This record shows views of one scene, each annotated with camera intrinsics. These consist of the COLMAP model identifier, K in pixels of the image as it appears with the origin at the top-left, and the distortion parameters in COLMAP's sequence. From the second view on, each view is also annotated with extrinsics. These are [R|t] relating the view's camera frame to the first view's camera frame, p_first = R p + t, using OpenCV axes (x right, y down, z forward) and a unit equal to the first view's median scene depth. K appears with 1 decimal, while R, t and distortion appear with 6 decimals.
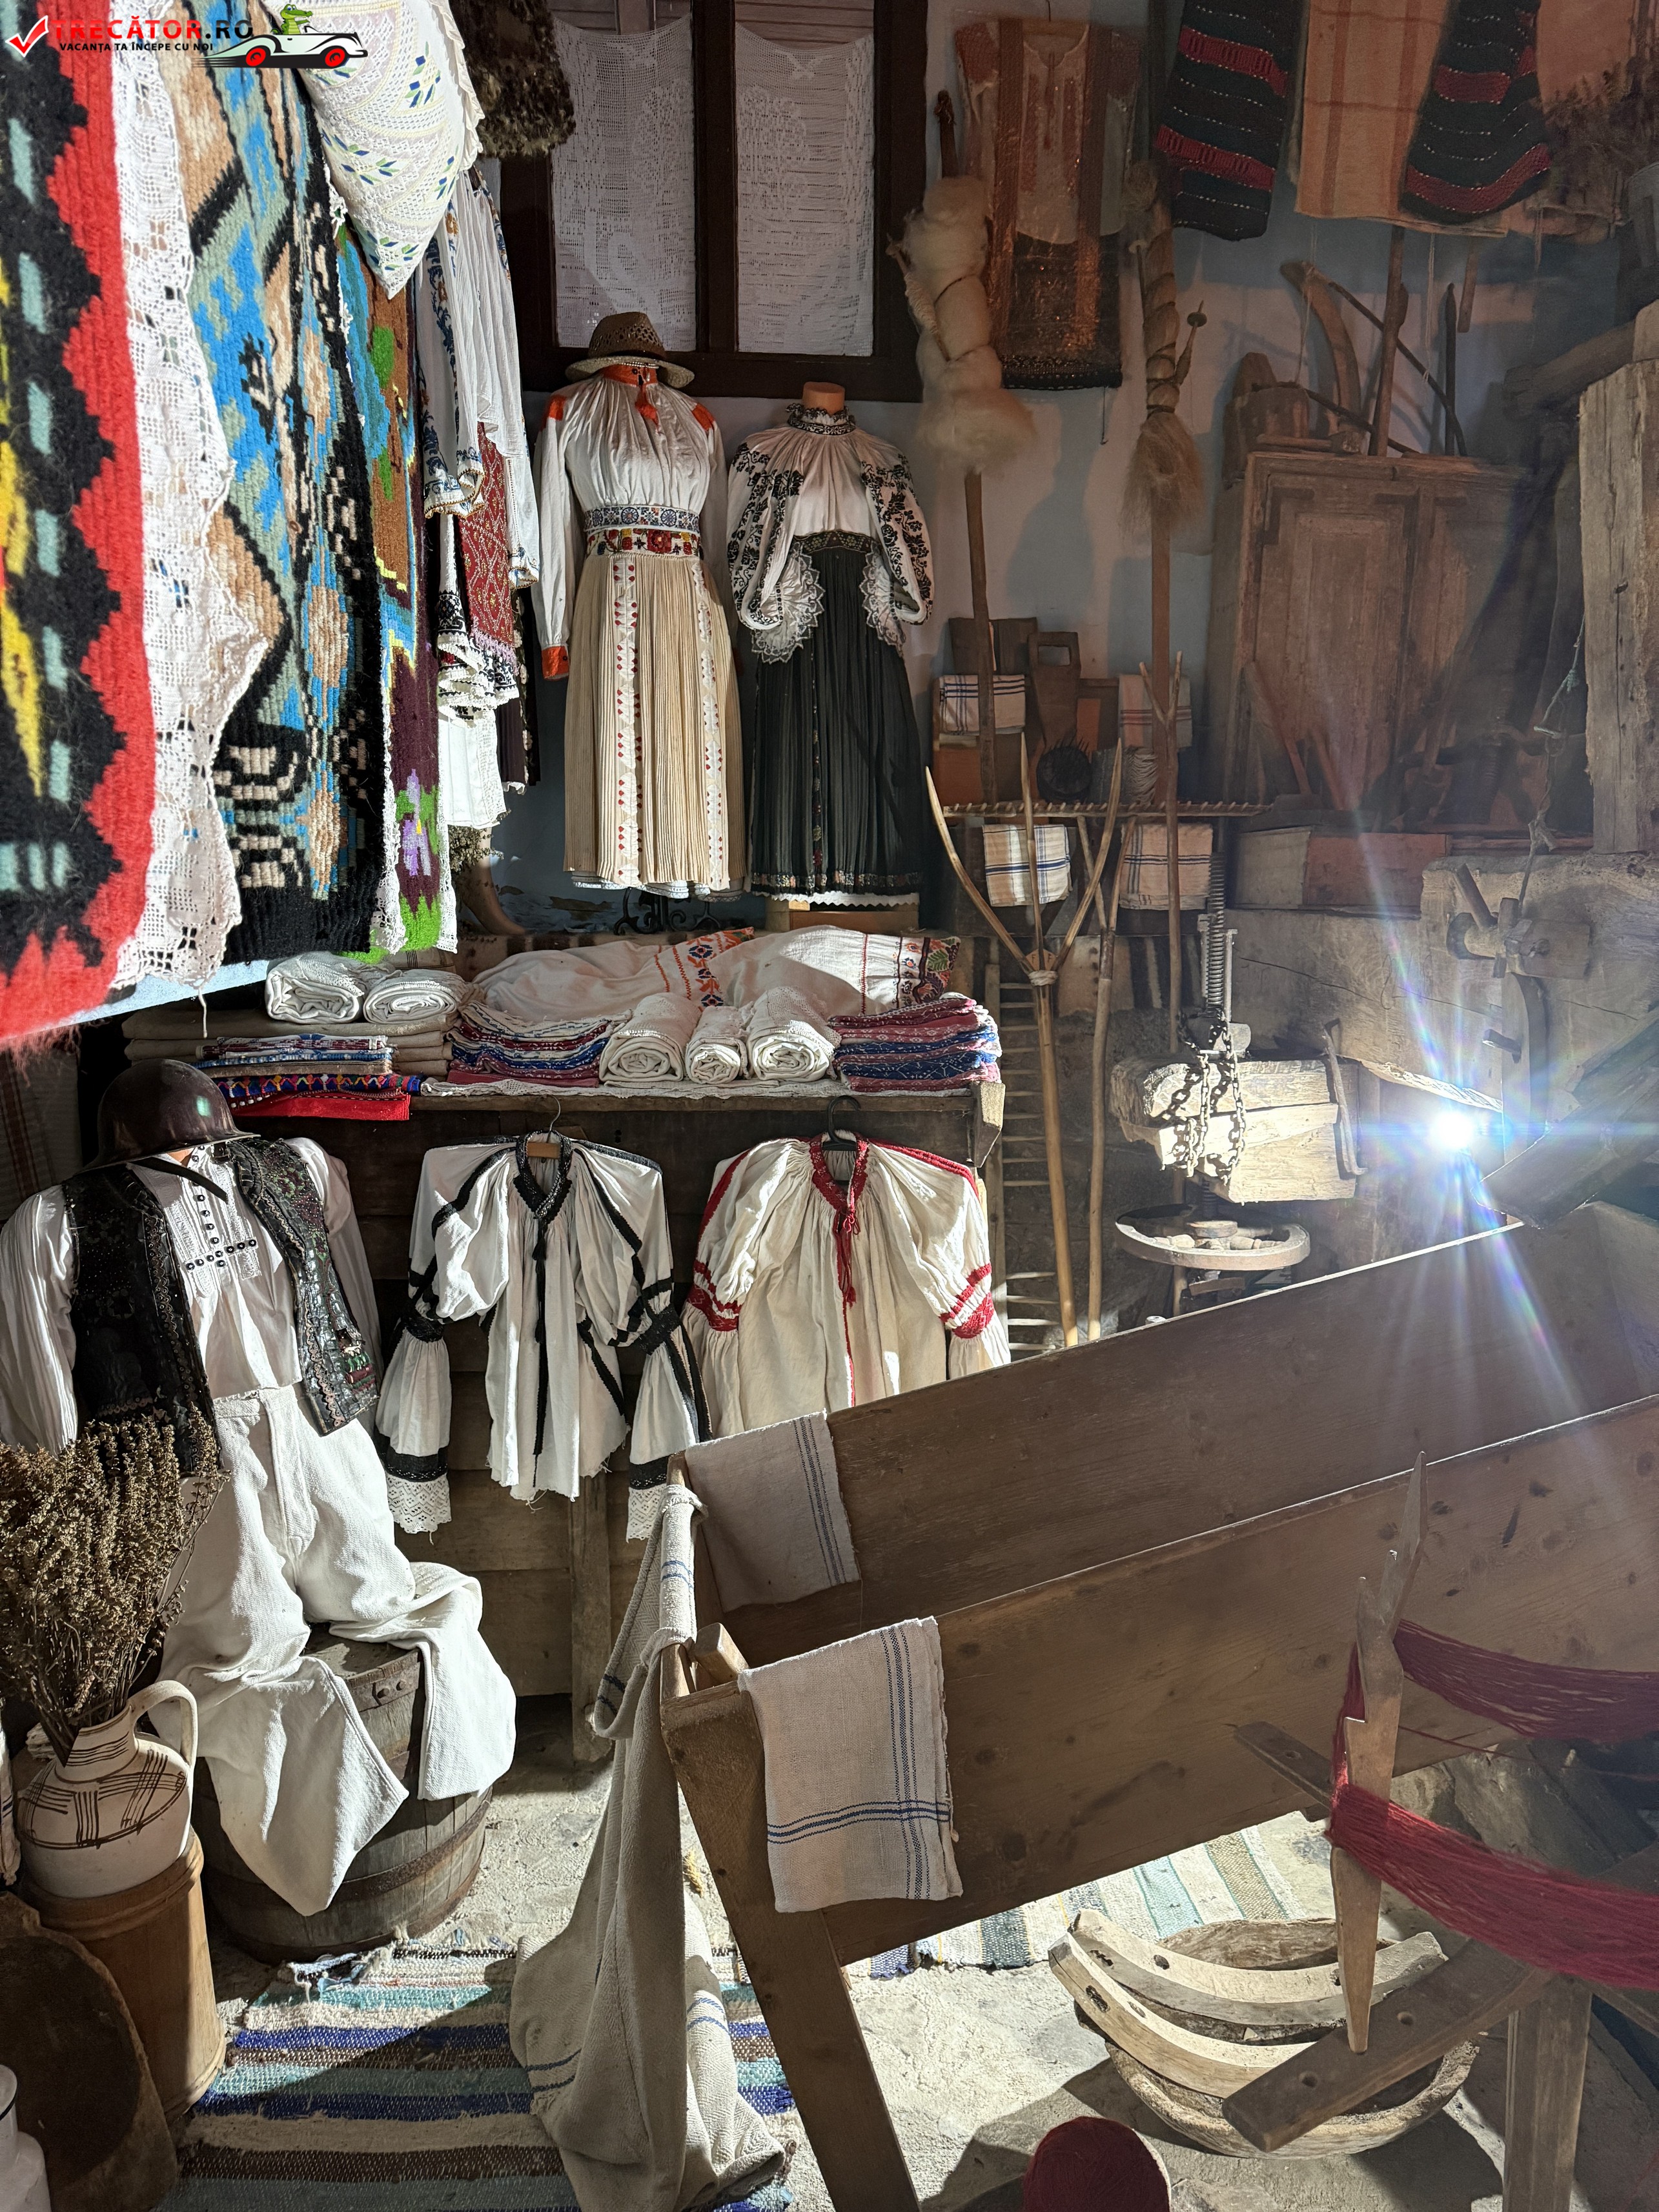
lens RADIAL K [[1566.5, 0, 868.5], [0, 1566.5, 1166.2], [0, 0, 1]] dist [0.053153, -0.063337]
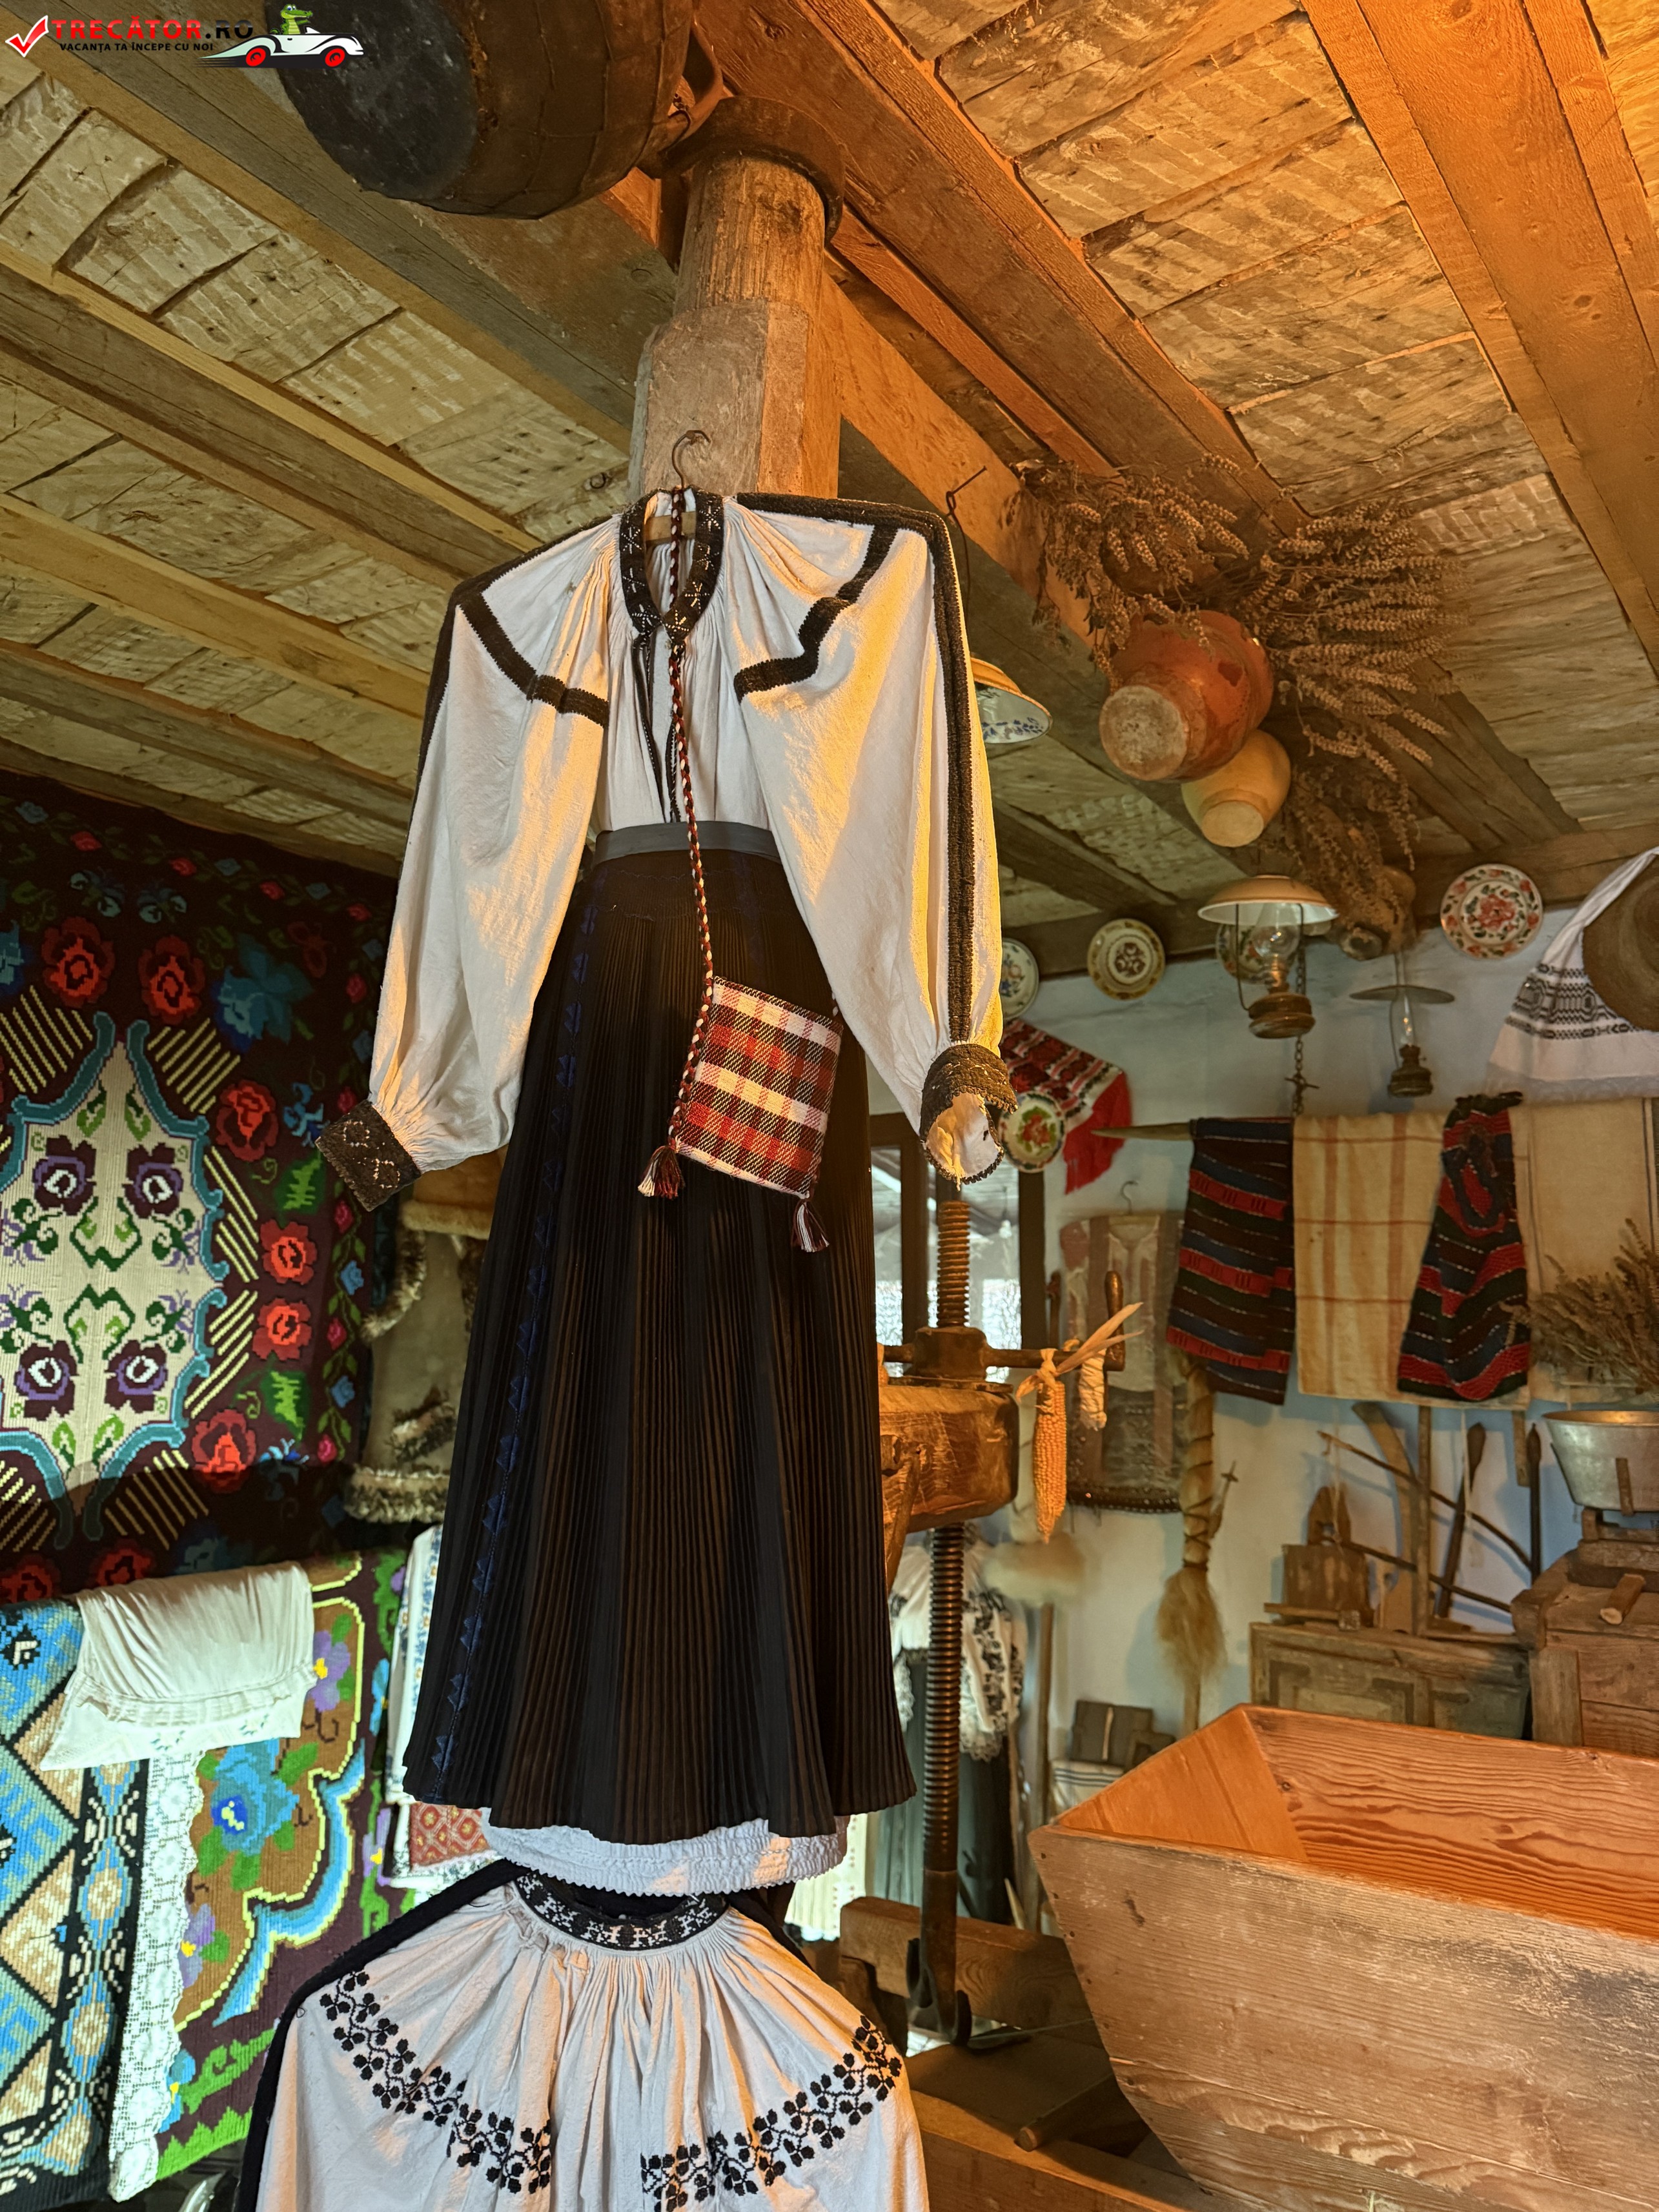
lens RADIAL K [[1566.5, 0, 770.9], [0, 1566.5, 1128.6], [0, 0, 1]] dist [0.053153, -0.063337]
pose [[0.718875, -0.094623, -0.688669, 0.973542], [-0.127039, 0.956125, -0.263982, -0.569667], [0.683432, 0.277258, 0.675314, -0.018893]]
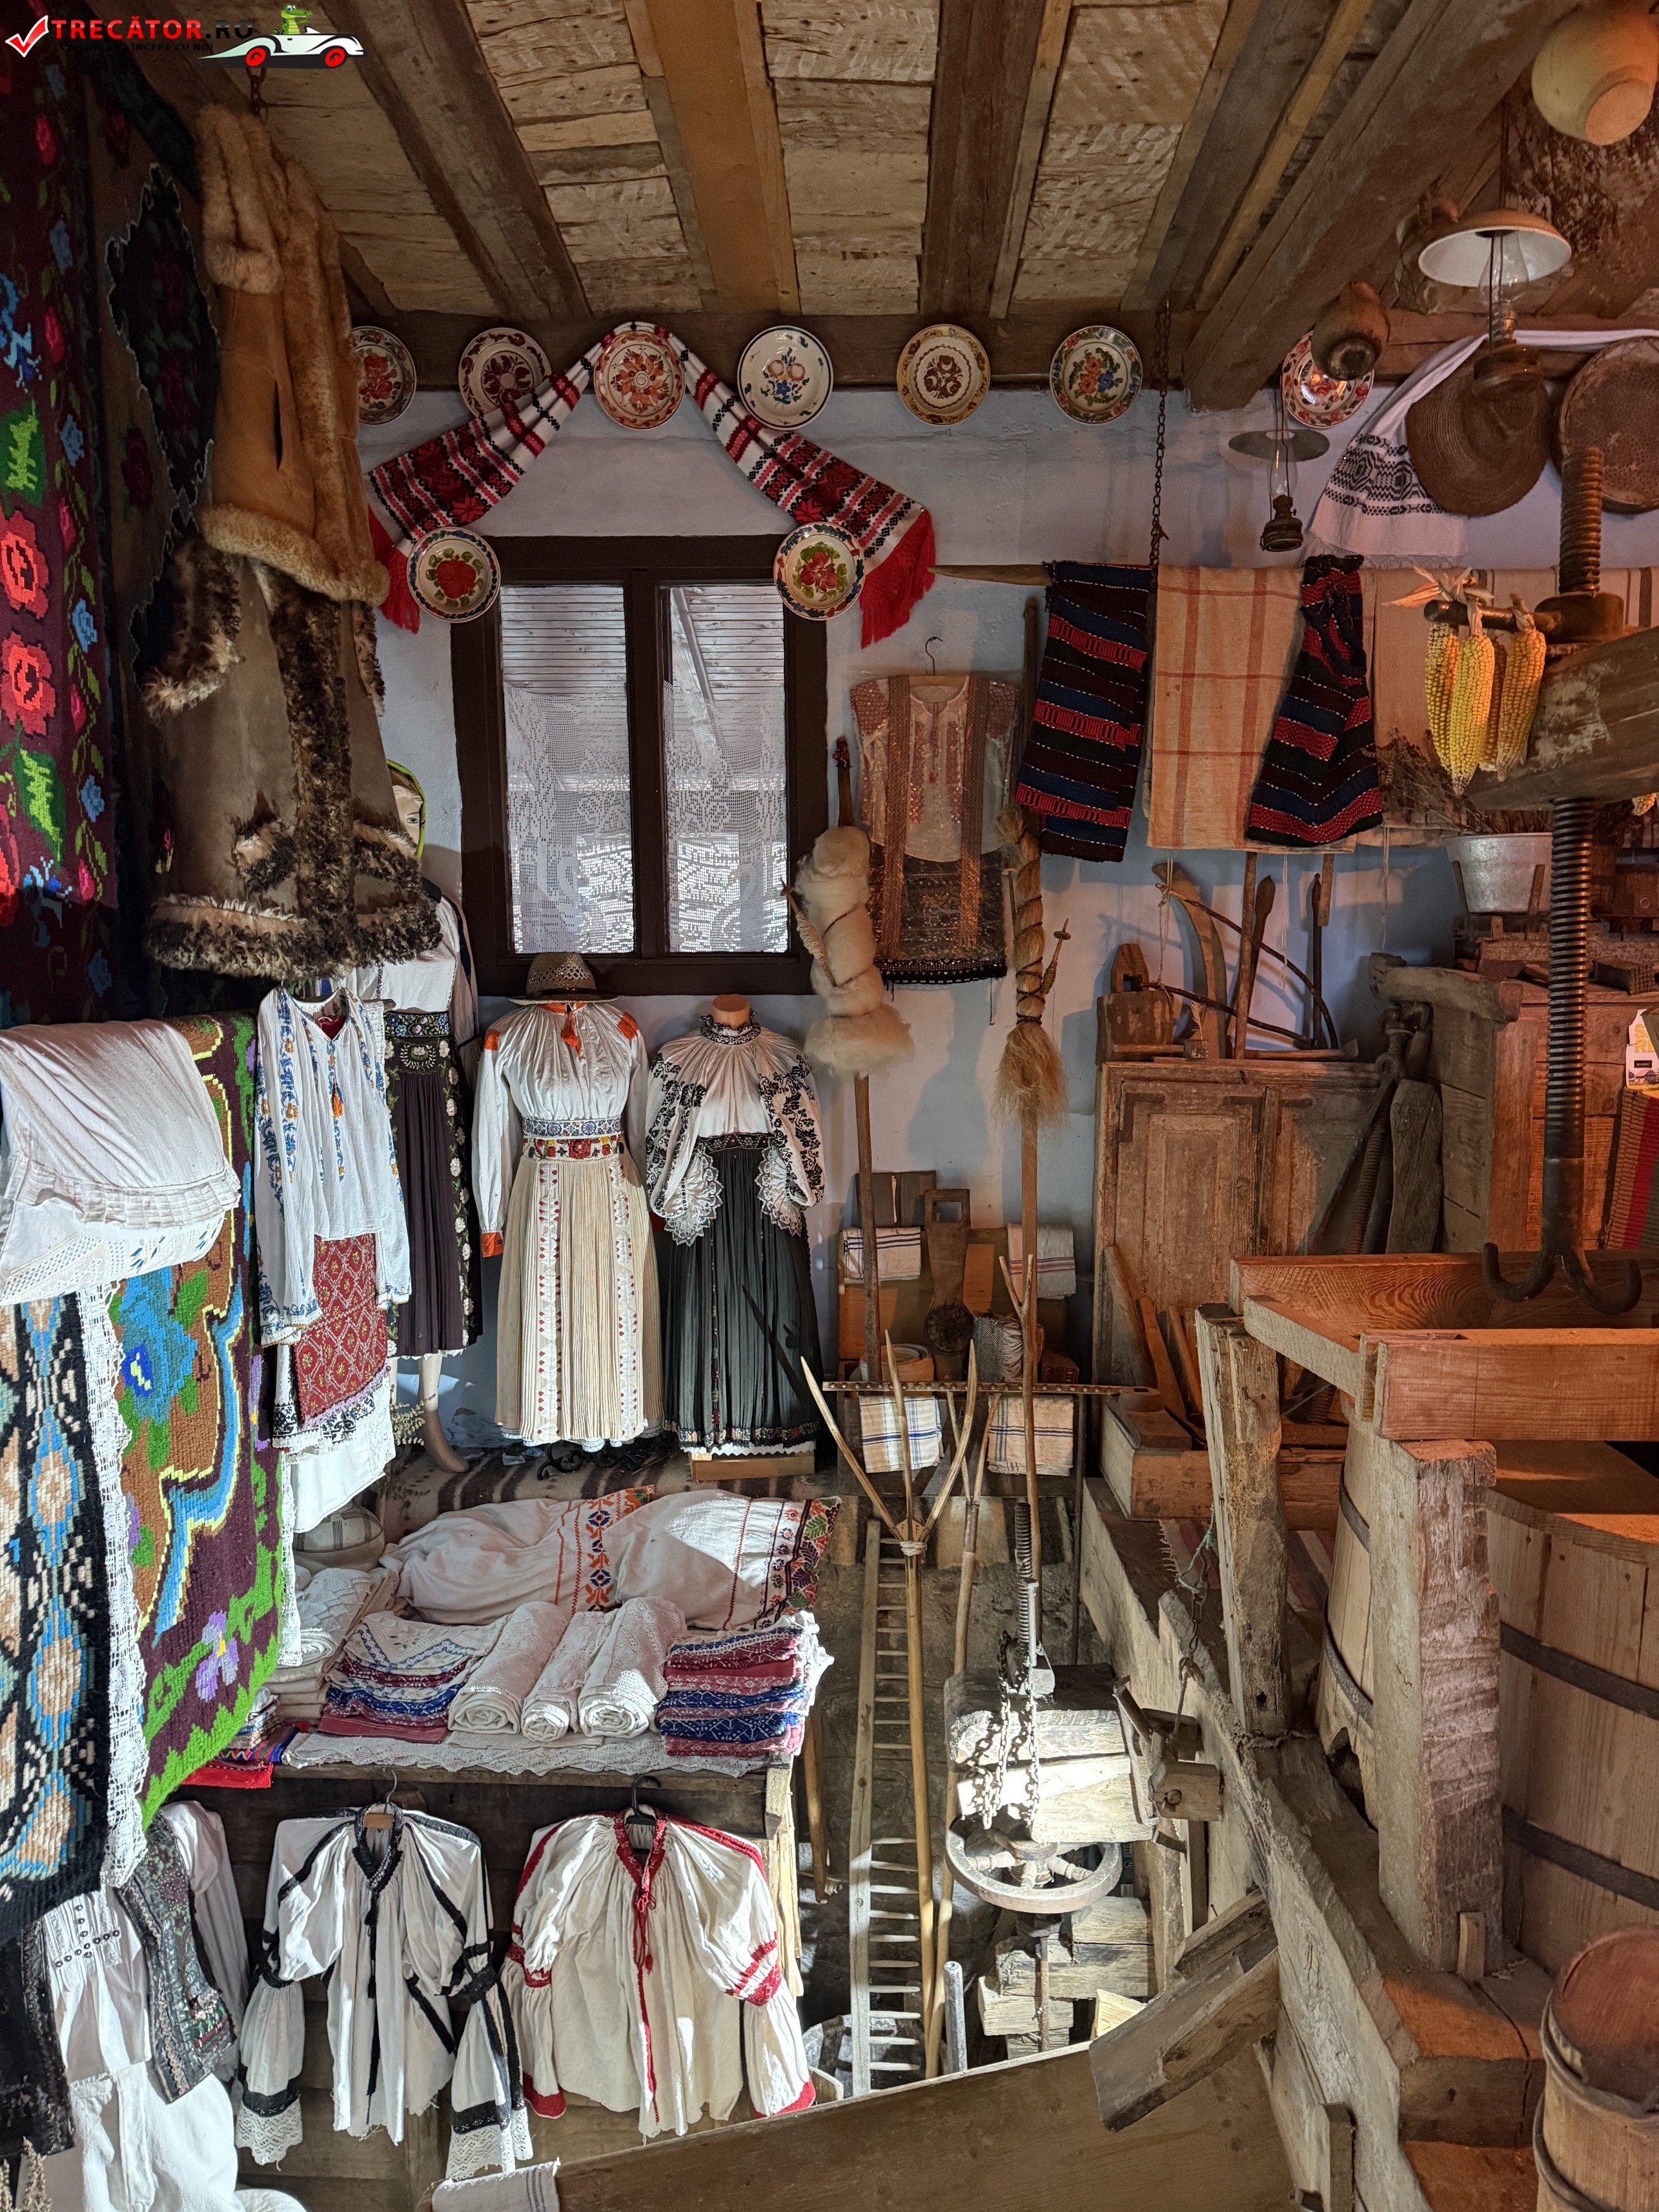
lens RADIAL K [[1566.5, 0, 848.8], [0, 1566.5, 1142.7], [0, 0, 1]] dist [0.053153, -0.063337]
pose [[0.991164, 0.001138, -0.132639, 0.265354], [-0.011715, 0.996806, -0.078993, -0.391225], [0.132125, 0.079849, 0.988012, -0.121003]]
